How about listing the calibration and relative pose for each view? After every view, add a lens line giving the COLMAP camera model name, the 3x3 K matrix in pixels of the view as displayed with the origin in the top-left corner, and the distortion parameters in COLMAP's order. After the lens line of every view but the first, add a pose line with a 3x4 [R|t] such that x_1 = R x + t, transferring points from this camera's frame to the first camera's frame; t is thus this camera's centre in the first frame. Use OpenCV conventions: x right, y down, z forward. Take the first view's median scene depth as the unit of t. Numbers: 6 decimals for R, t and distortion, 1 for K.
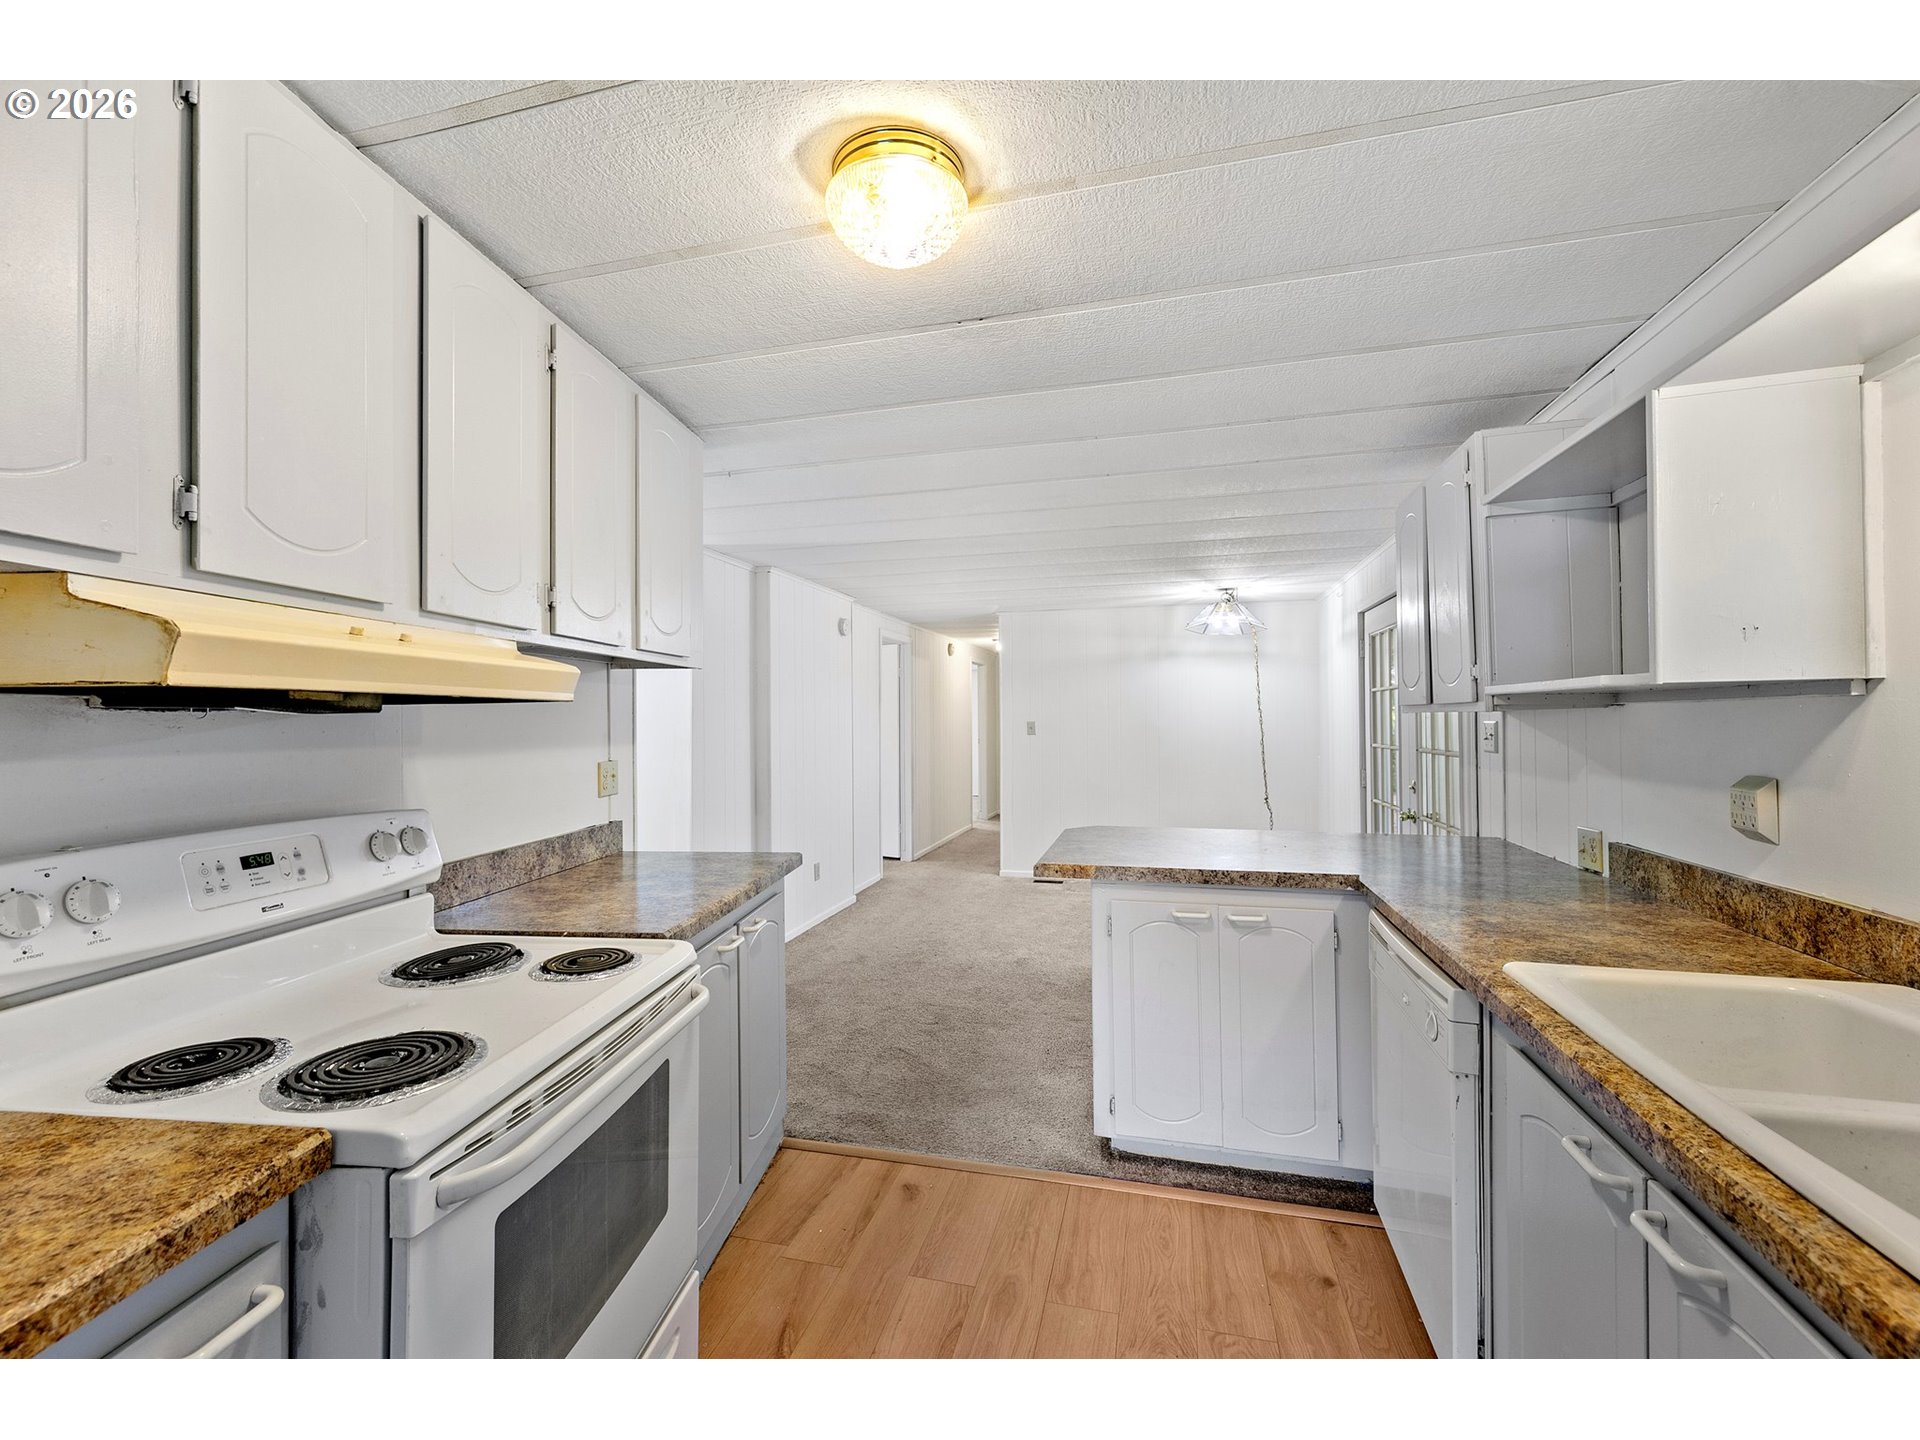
lens RADIAL K [[847.5, 0, 961.8], [0, 847.5, 726.8], [0, 0, 1]] dist [0.001683, -0.000503]
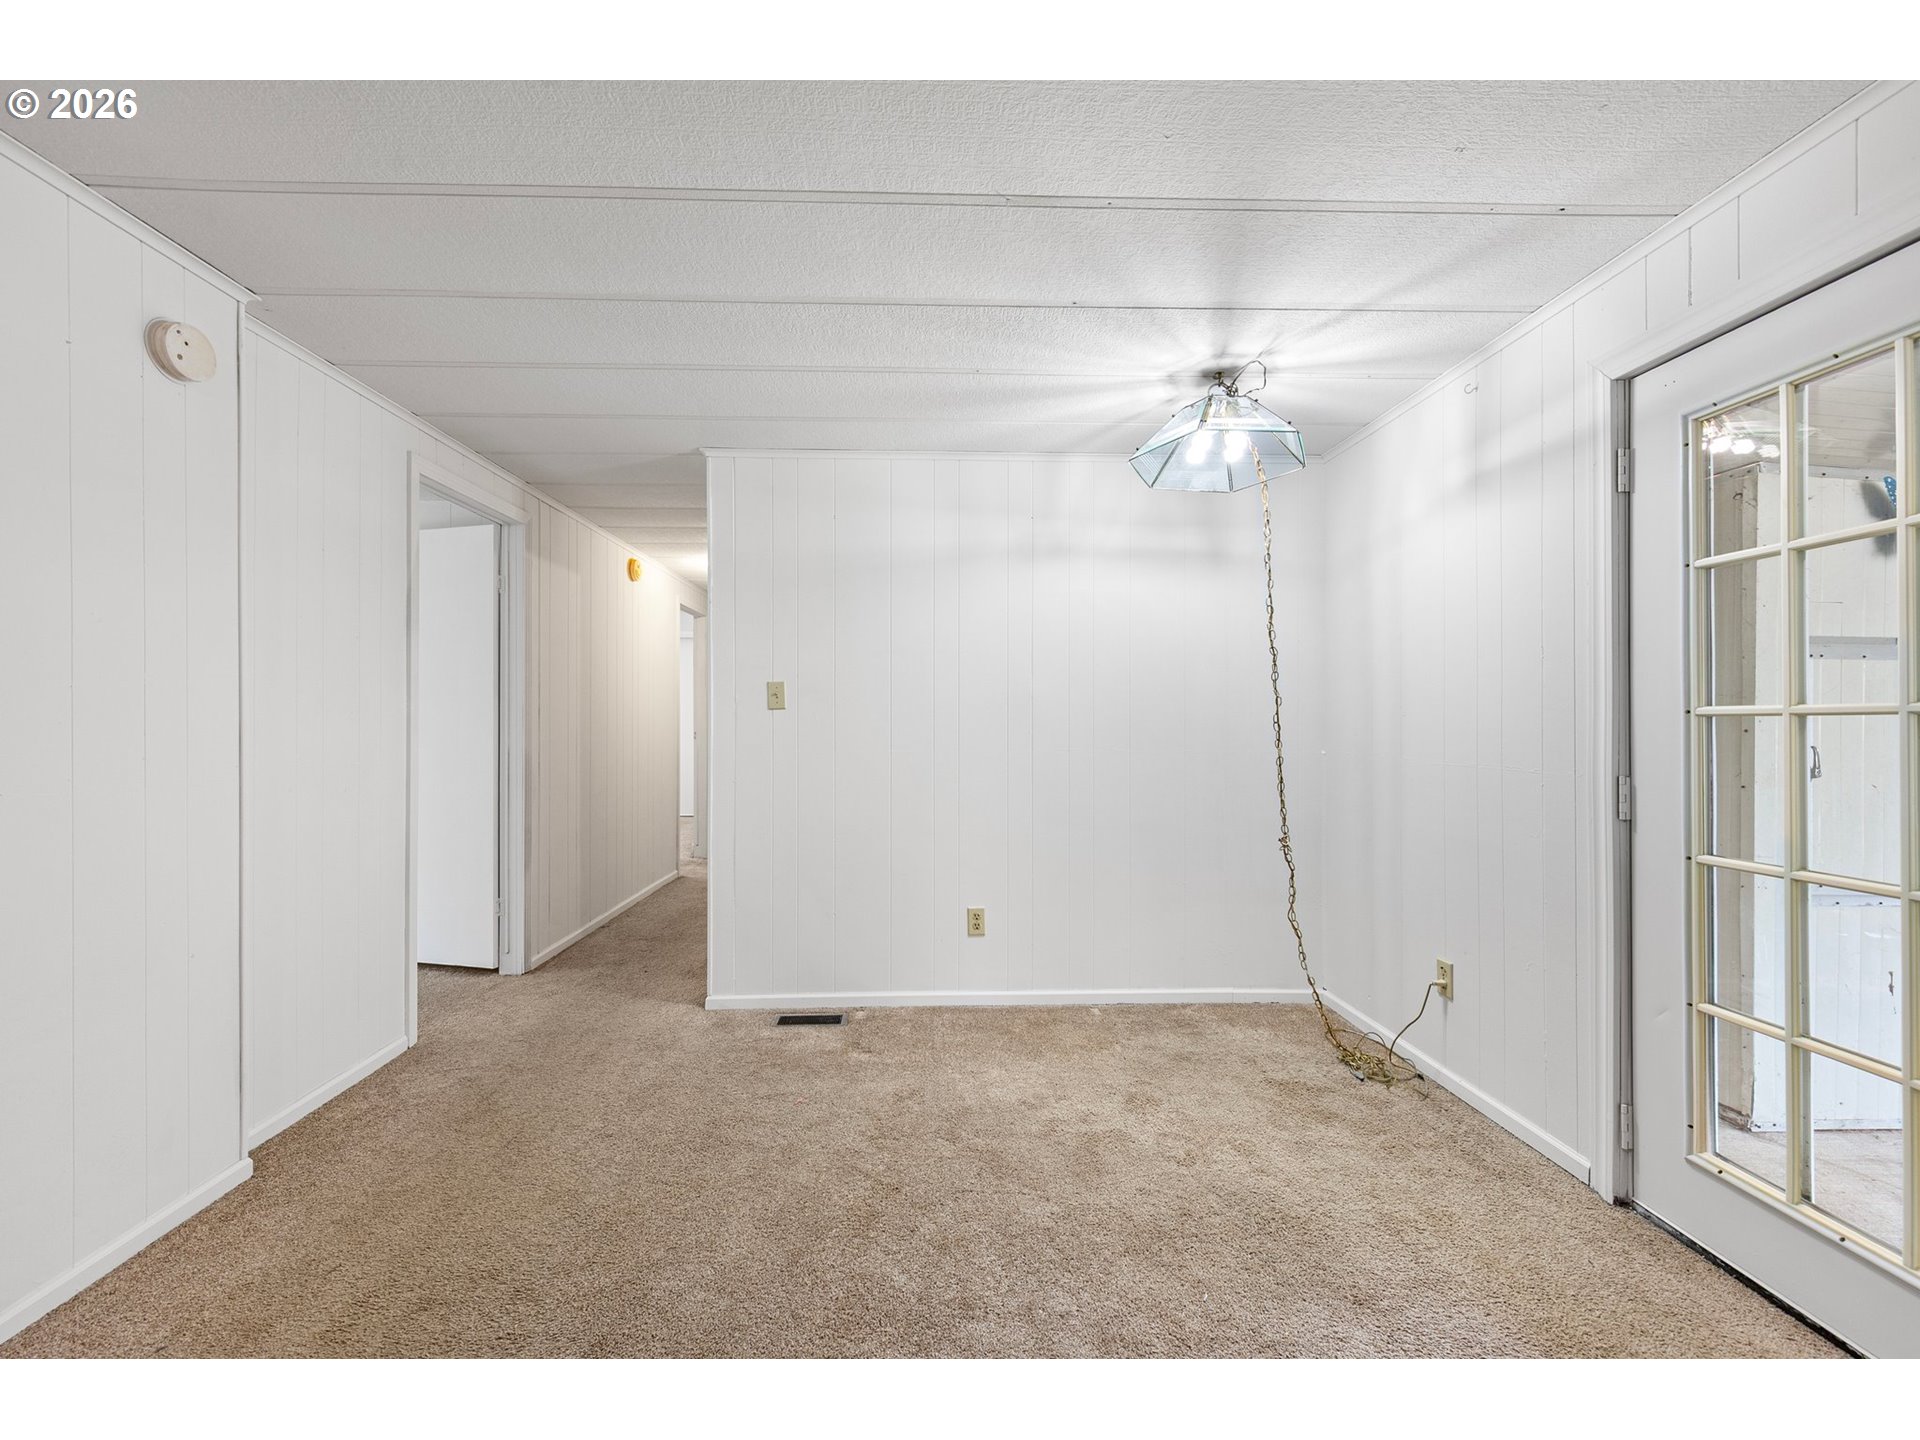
lens RADIAL K [[847.5, 0, 961.8], [0, 847.5, 726.8], [0, 0, 1]] dist [0.001683, -0.000503]
pose [[0.957982, 0.004040, 0.286801, 0.044749], [-0.002421, 0.999979, -0.005998, 0.021577], [-0.286819, 0.005052, 0.957972, 0.501251]]
